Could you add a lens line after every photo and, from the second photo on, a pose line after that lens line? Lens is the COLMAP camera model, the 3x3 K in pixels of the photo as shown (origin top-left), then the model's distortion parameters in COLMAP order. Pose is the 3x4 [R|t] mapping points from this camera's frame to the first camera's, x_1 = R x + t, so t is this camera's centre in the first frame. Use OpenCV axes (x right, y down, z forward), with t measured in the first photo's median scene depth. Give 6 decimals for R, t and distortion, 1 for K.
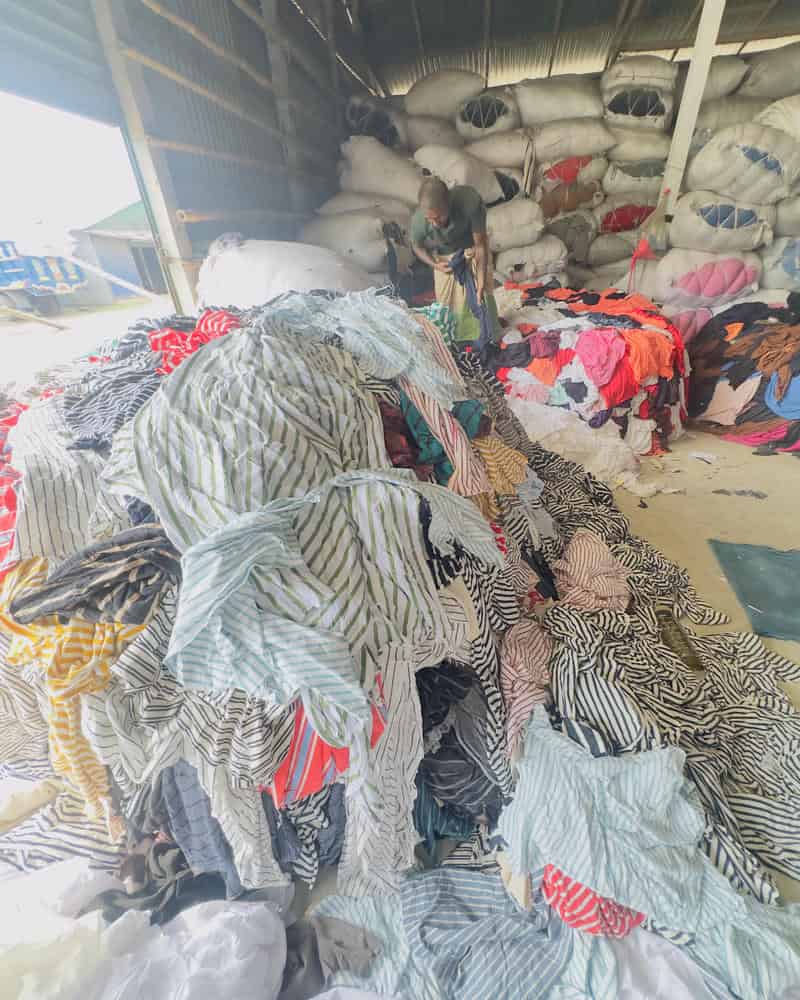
lens RADIAL K [[423.2, 0, 399.1], [0, 423.2, 500.9], [0, 0, 1]] dist [0.003154, 0.000932]
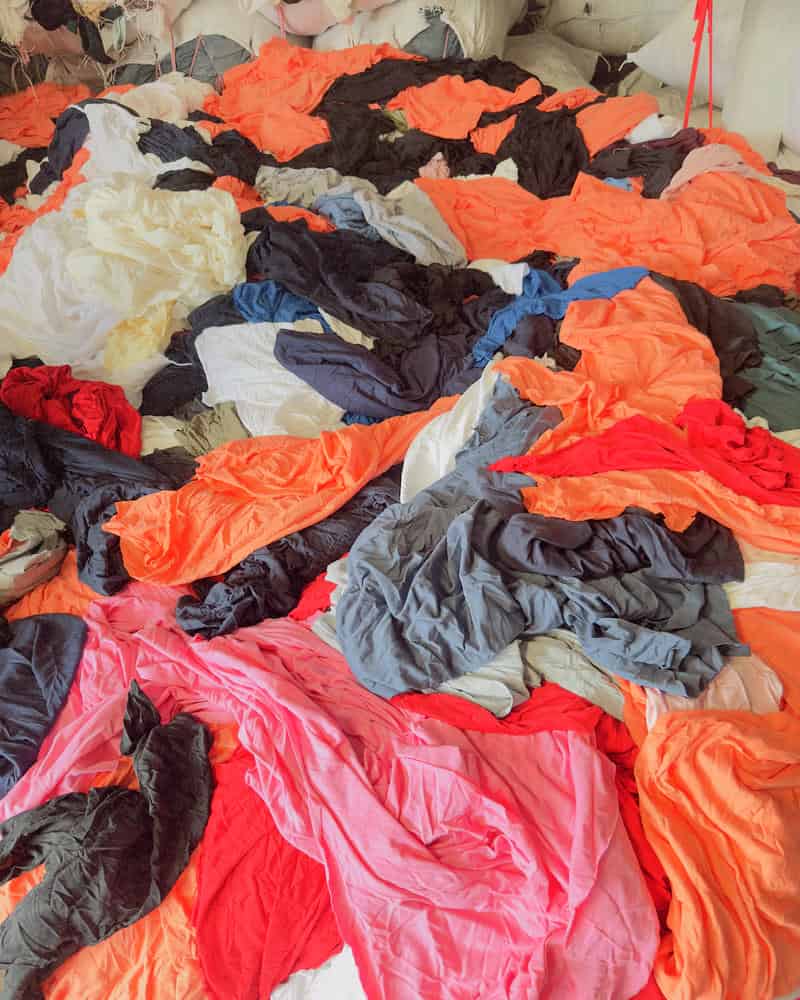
lens RADIAL K [[744.7, 0, 400.5], [0, 744.7, 501.4], [0, 0, 1]] dist [0.037173, -0.043663]
pose [[0.986532, -0.143570, 0.078371, 0.258030], [0.120219, 0.961332, 0.247767, -0.340858], [-0.110912, -0.235009, 0.965645, 0.454089]]
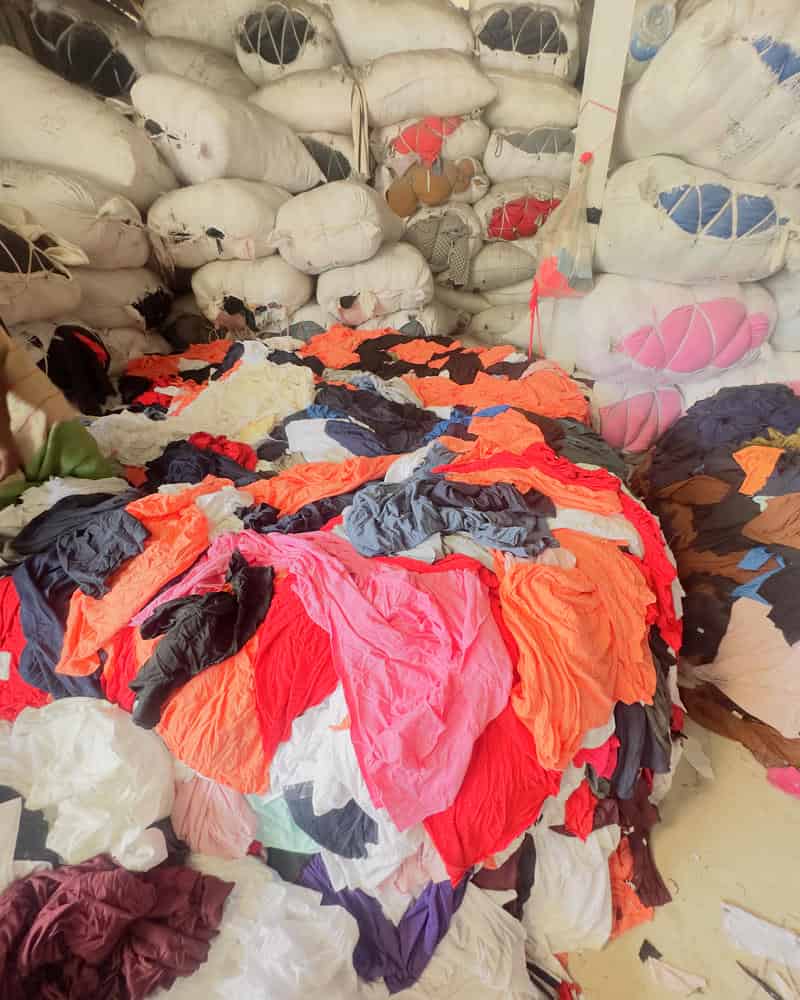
lens RADIAL K [[423.2, 0, 398.4], [0, 423.2, 495.4], [0, 0, 1]] dist [0.003154, 0.000932]
pose [[0.989608, -0.073814, 0.123397, 0.253115], [0.075626, 0.997086, -0.010055, -0.274033], [-0.122295, 0.019282, 0.992306, 0.422355]]
